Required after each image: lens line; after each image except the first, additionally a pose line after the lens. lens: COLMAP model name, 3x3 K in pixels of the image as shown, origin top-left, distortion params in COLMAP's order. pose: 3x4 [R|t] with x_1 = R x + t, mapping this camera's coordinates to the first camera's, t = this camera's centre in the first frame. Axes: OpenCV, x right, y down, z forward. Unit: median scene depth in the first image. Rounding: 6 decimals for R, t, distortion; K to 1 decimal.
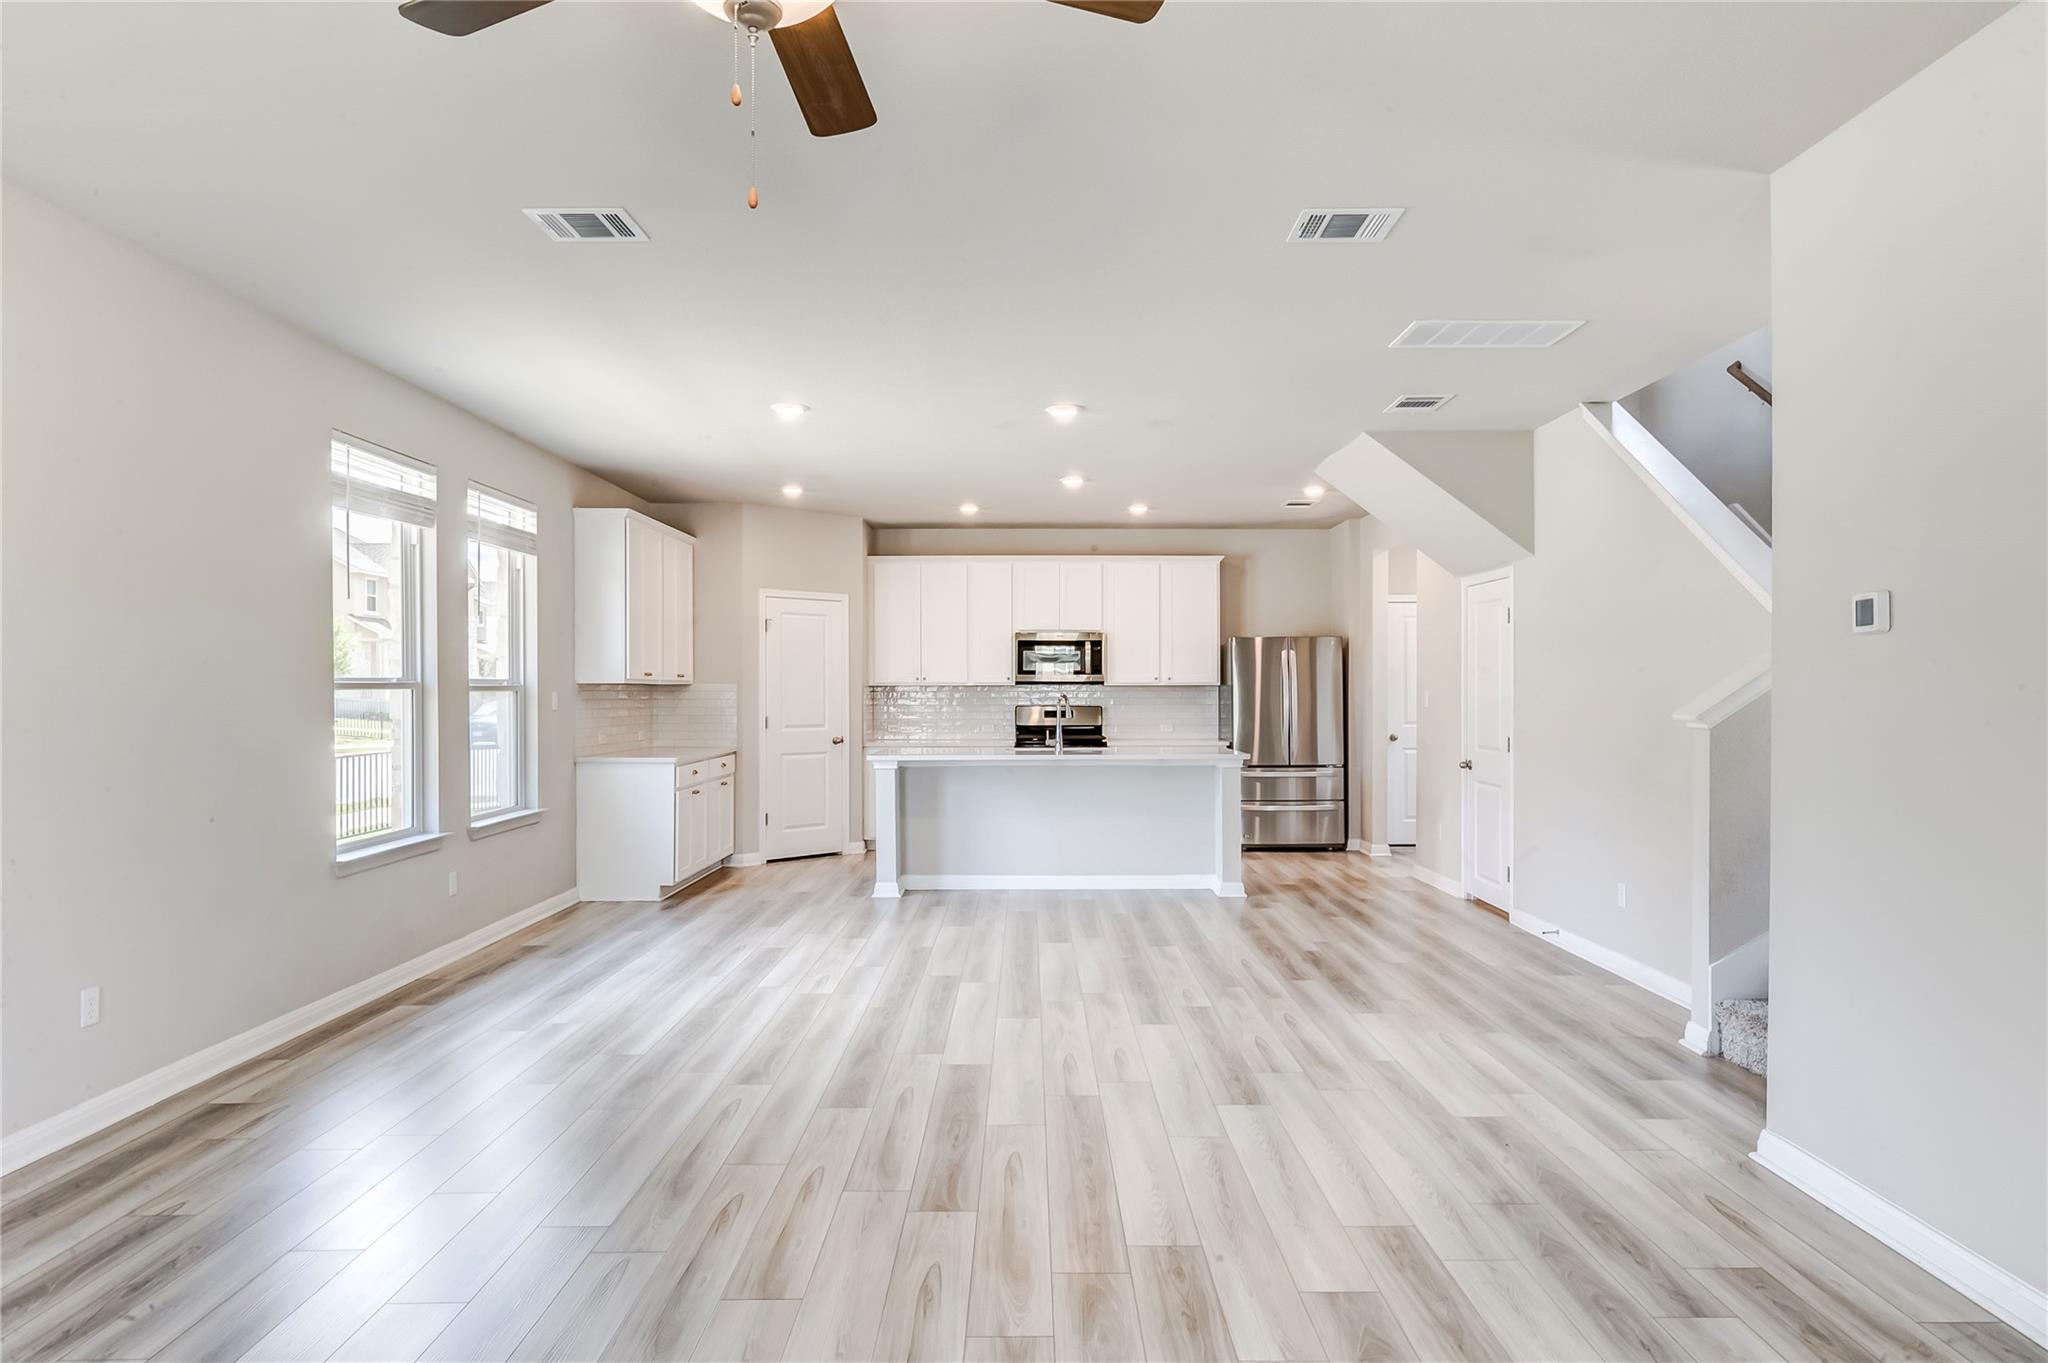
lens RADIAL K [[1231.5, 0, 1034.4], [0, 1231.5, 680.3], [0, 0, 1]] dist [0.005354, 0.001537]
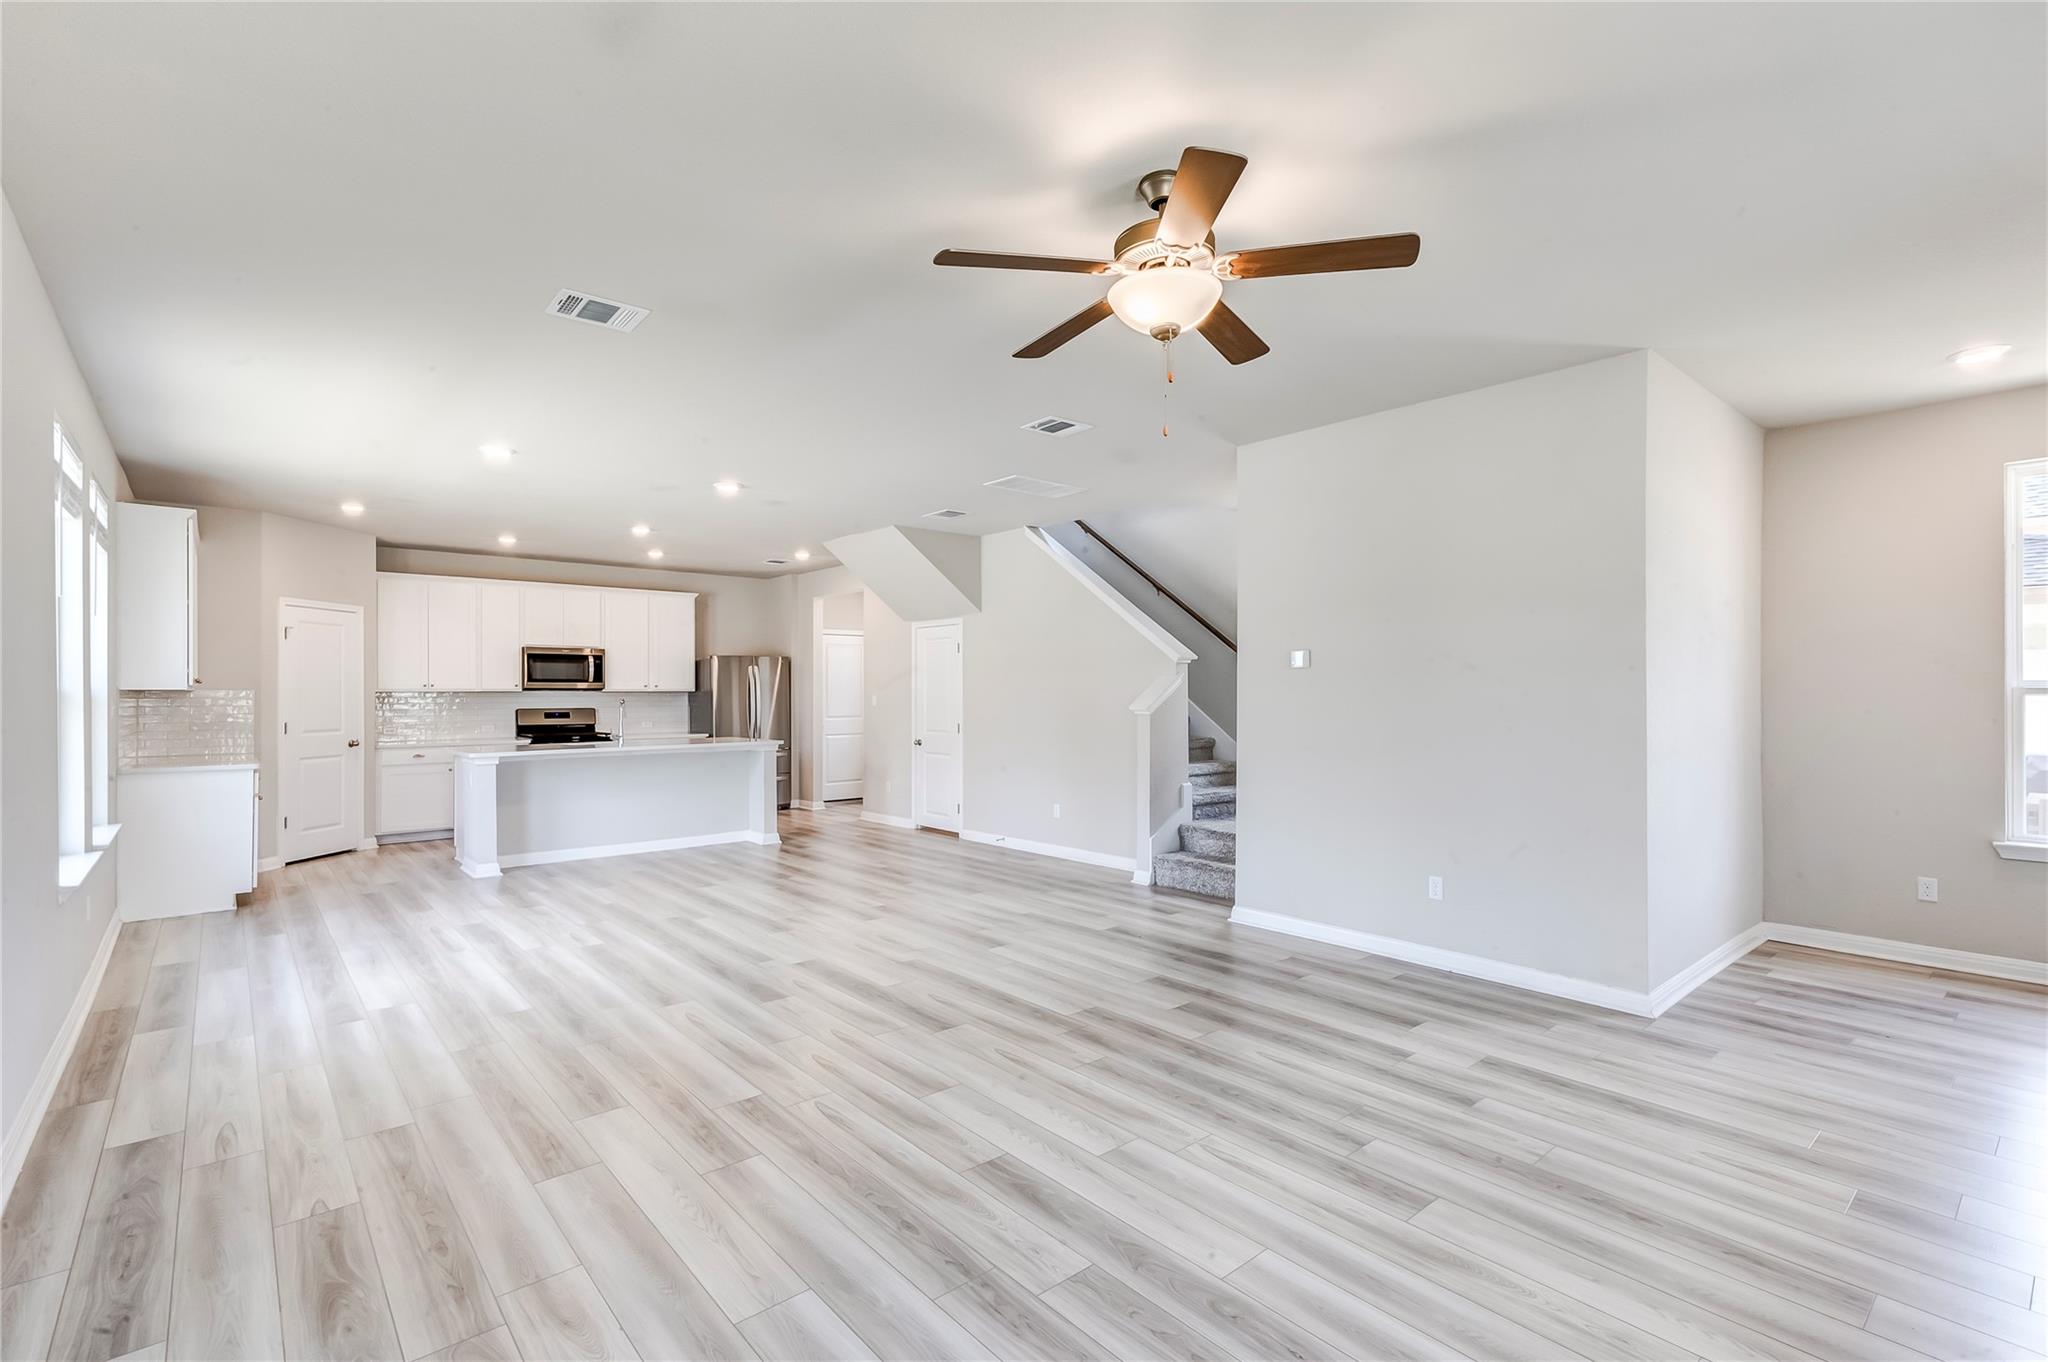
lens RADIAL K [[930.9, 0, 1020.6], [0, 930.9, 686.8], [0, 0, 1]] dist [0.013456, -0.001699]
pose [[0.764265, 0.002735, 0.644896, -0.310376], [-0.002347, 0.999996, -0.001461, -0.000193], [-0.644898, -0.000397, 0.764269, 0.016001]]
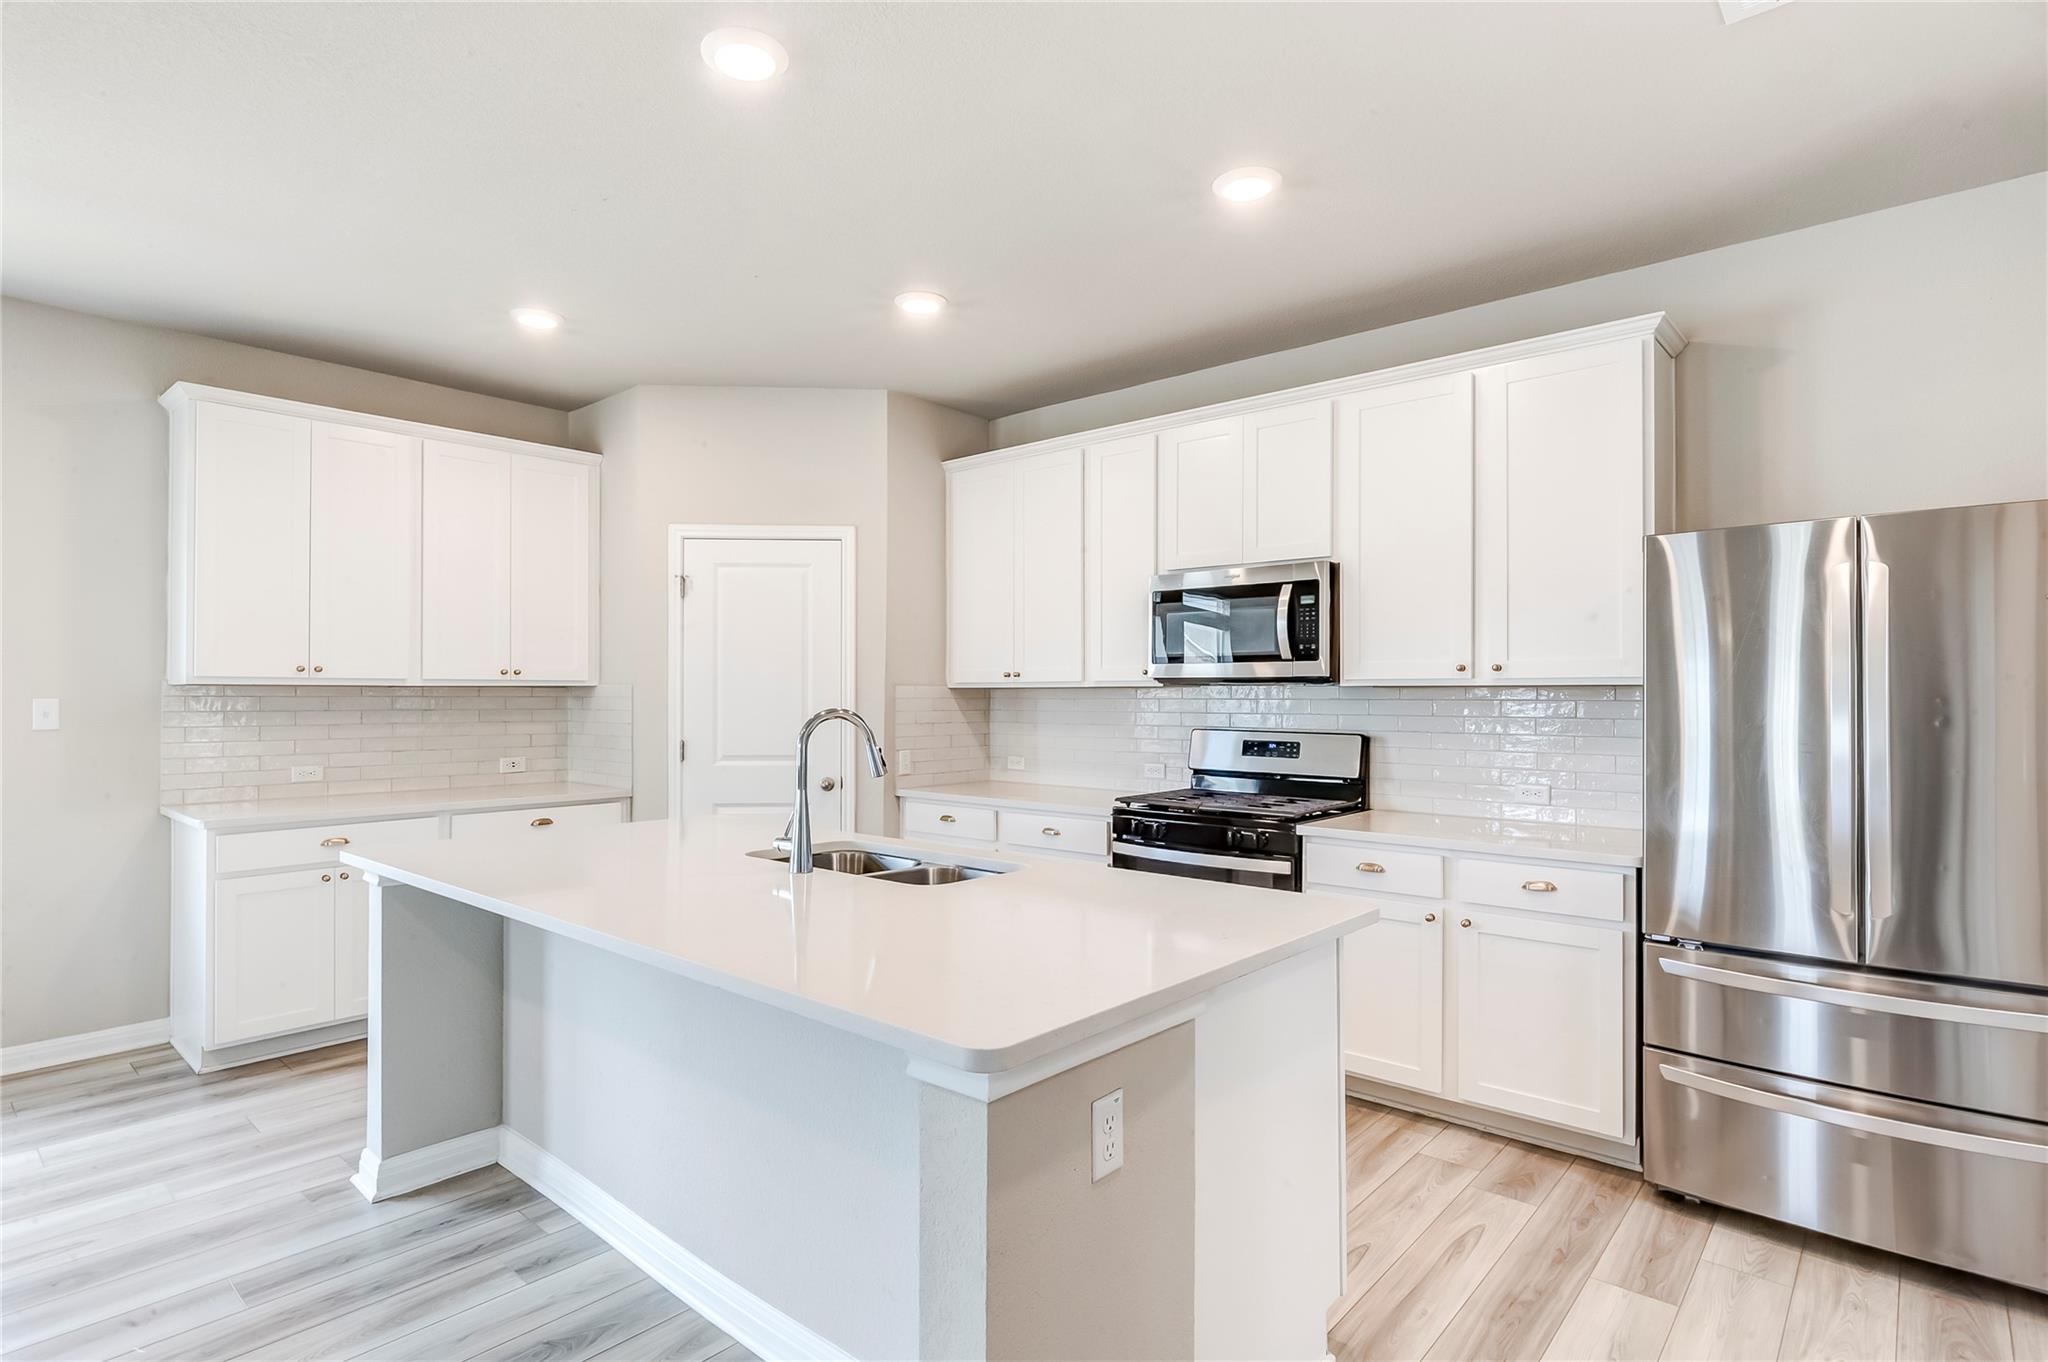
lens RADIAL K [[1066.3, 0, 1027.3], [0, 1066.3, 679.5], [0, 0, 1]] dist [0.002211, 0.000208]
pose [[0.739910, -0.007290, -0.672667, 0.306435], [0.004713, 0.999973, -0.005653, 0.004850], [0.672690, 0.001012, 0.739924, 0.896049]]
